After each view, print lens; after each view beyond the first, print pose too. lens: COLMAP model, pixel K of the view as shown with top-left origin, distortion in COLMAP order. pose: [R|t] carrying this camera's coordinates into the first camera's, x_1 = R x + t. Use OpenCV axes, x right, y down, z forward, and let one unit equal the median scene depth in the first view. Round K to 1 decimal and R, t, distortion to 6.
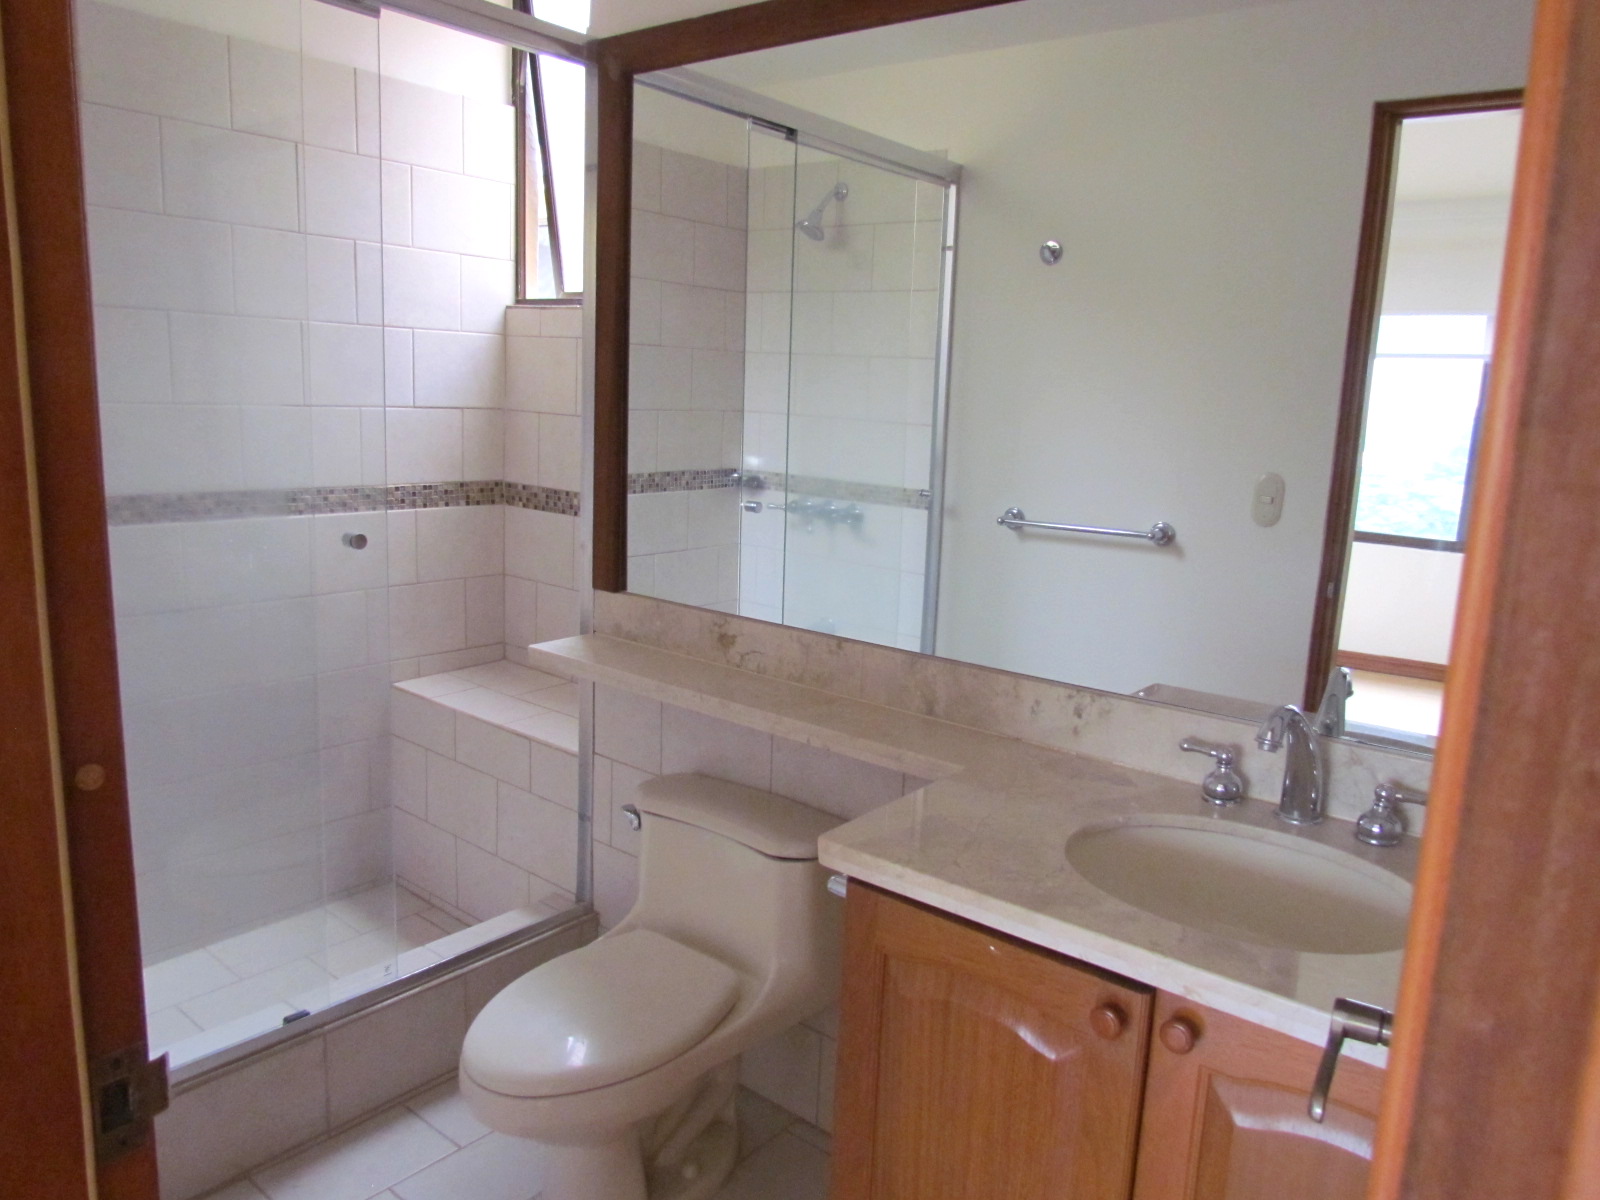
lens RADIAL K [[1137.4, 0, 800.0], [0, 1137.4, 600.0], [0, 0, 1]] dist [-0.075425, -0.000363]
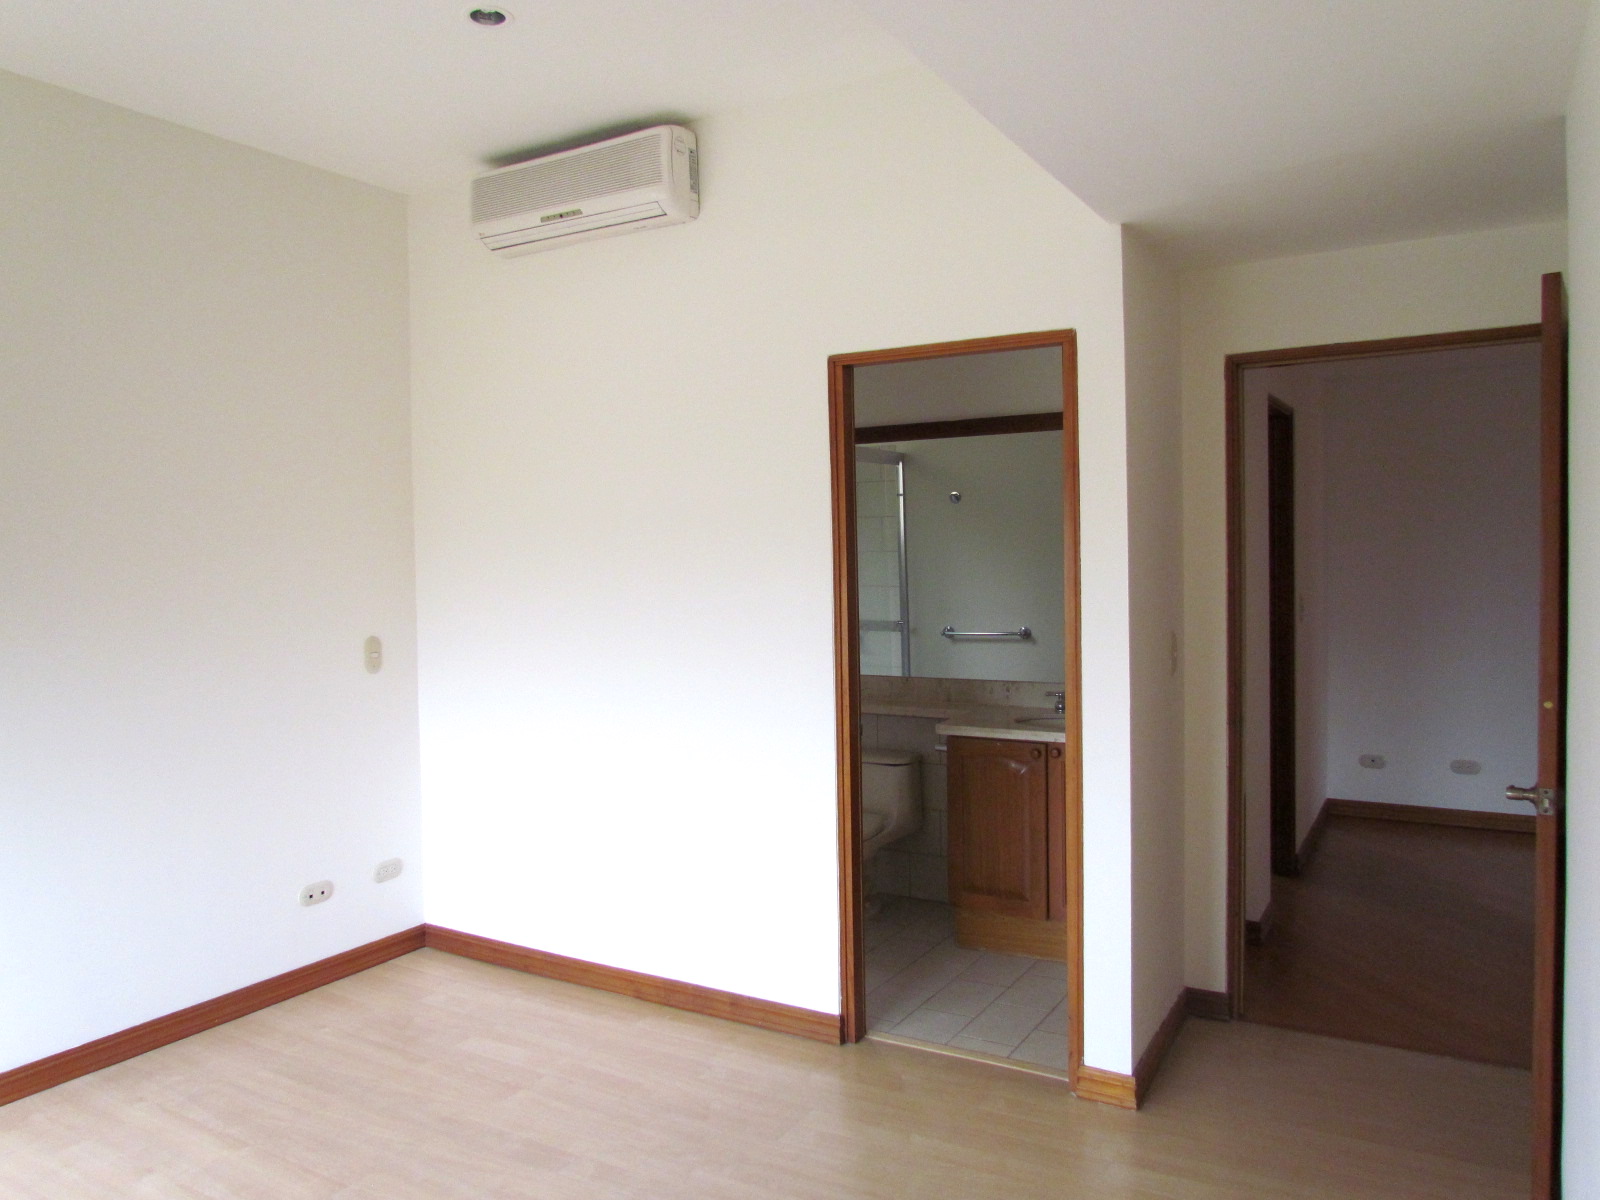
lens RADIAL K [[1137.4, 0, 800.0], [0, 1137.4, 600.0], [0, 0, 1]] dist [-0.075425, -0.000363]
pose [[0.988453, -0.065487, 0.136643, -0.357281], [0.083644, 0.987757, -0.131680, 0.119150], [-0.126347, 0.141589, 0.981829, -0.970135]]
